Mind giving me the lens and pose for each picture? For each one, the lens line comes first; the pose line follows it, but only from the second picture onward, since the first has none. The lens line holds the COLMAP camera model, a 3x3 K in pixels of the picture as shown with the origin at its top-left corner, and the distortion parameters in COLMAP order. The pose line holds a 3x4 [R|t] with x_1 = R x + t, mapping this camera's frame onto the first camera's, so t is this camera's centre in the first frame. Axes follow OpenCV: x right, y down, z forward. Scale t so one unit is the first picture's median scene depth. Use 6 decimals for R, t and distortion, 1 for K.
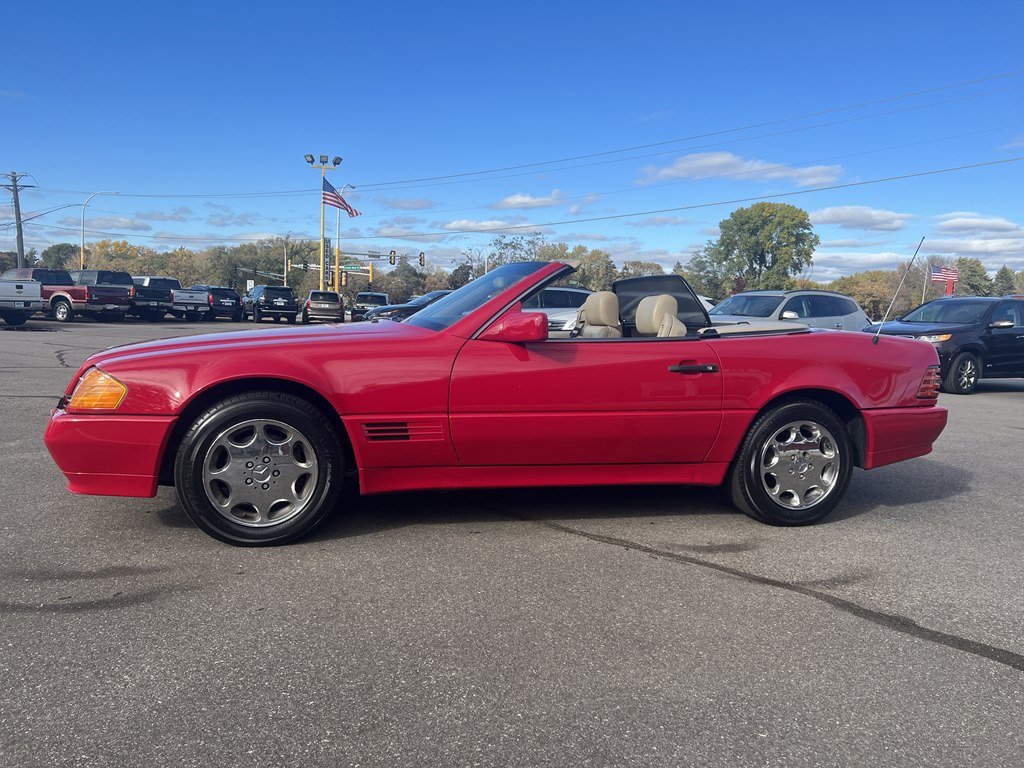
lens RADIAL K [[762.6, 0, 516.6], [0, 762.6, 385.1], [0, 0, 1]] dist [0.060698, -0.073081]
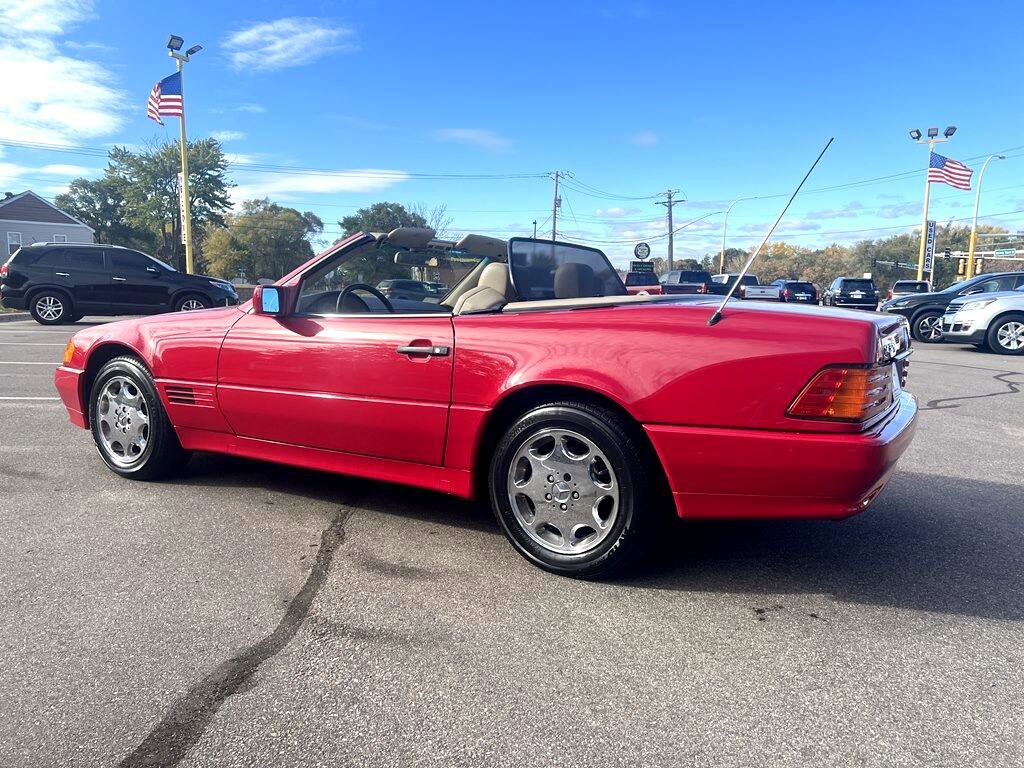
lens RADIAL K [[765.7, 0, 515.8], [0, 765.7, 384.8], [0, 0, 1]] dist [0.062526, -0.081529]
pose [[0.696161, 0.060258, -0.715352, 0.110397], [-0.057400, 0.997953, 0.028203, -0.001697], [0.715587, 0.021428, 0.698195, 0.061364]]
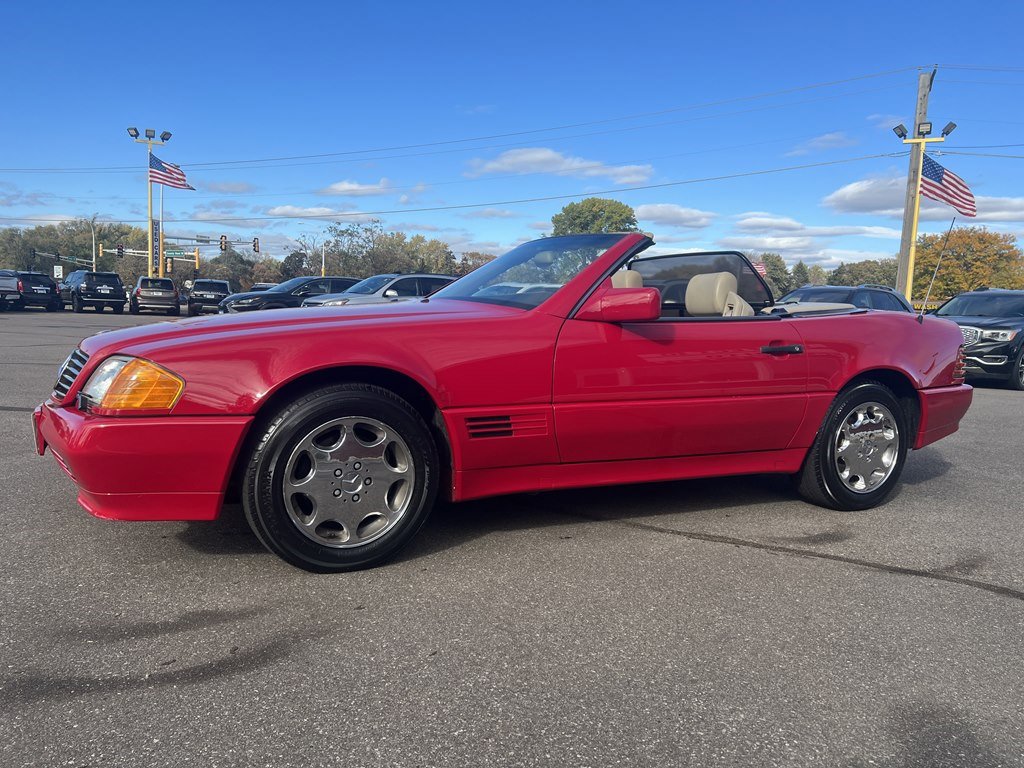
lens RADIAL K [[761.6, 0, 513.7], [0, 761.6, 385.2], [0, 0, 1]] dist [0.058299, -0.065984]
pose [[0.978404, -0.021293, 0.205603, -0.035269], [0.018745, 0.999722, 0.014333, 0.000282], [-0.205851, -0.010169, 0.978531, 0.017821]]
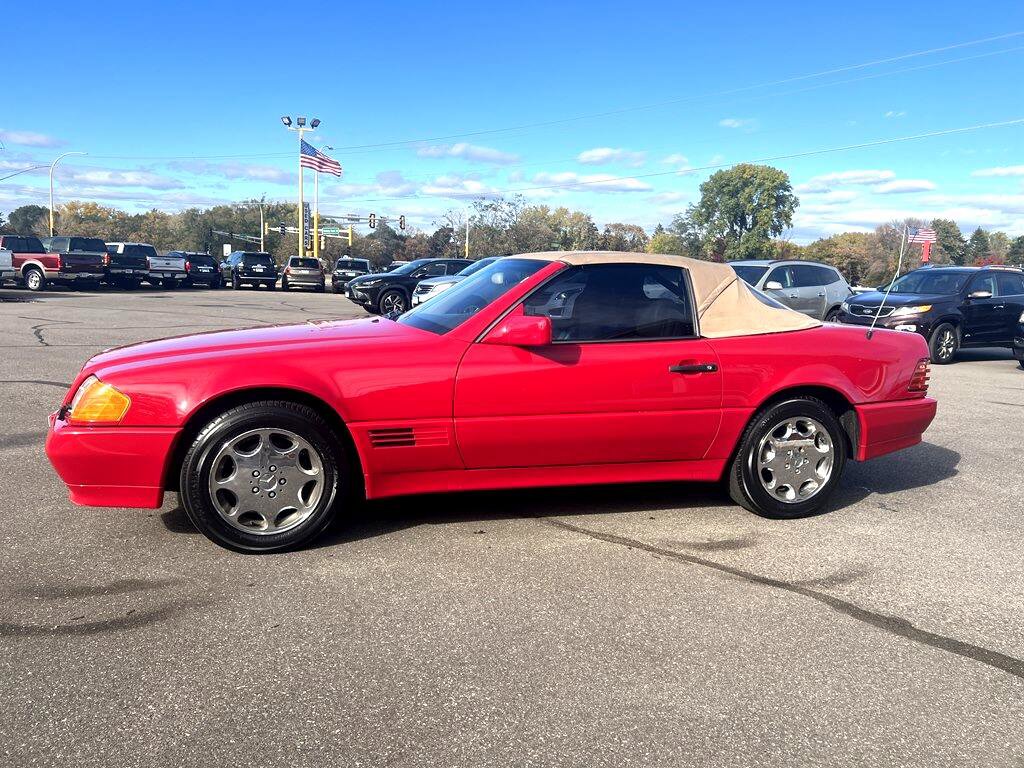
lens RADIAL K [[763.2, 0, 523.9], [0, 763.2, 376.2], [0, 0, 1]] dist [0.061186, -0.074199]
pose [[0.999436, -0.007664, 0.032708, -0.003289], [0.006455, 0.999298, 0.036915, -0.006160], [-0.032968, -0.036683, 0.998783, -0.000690]]
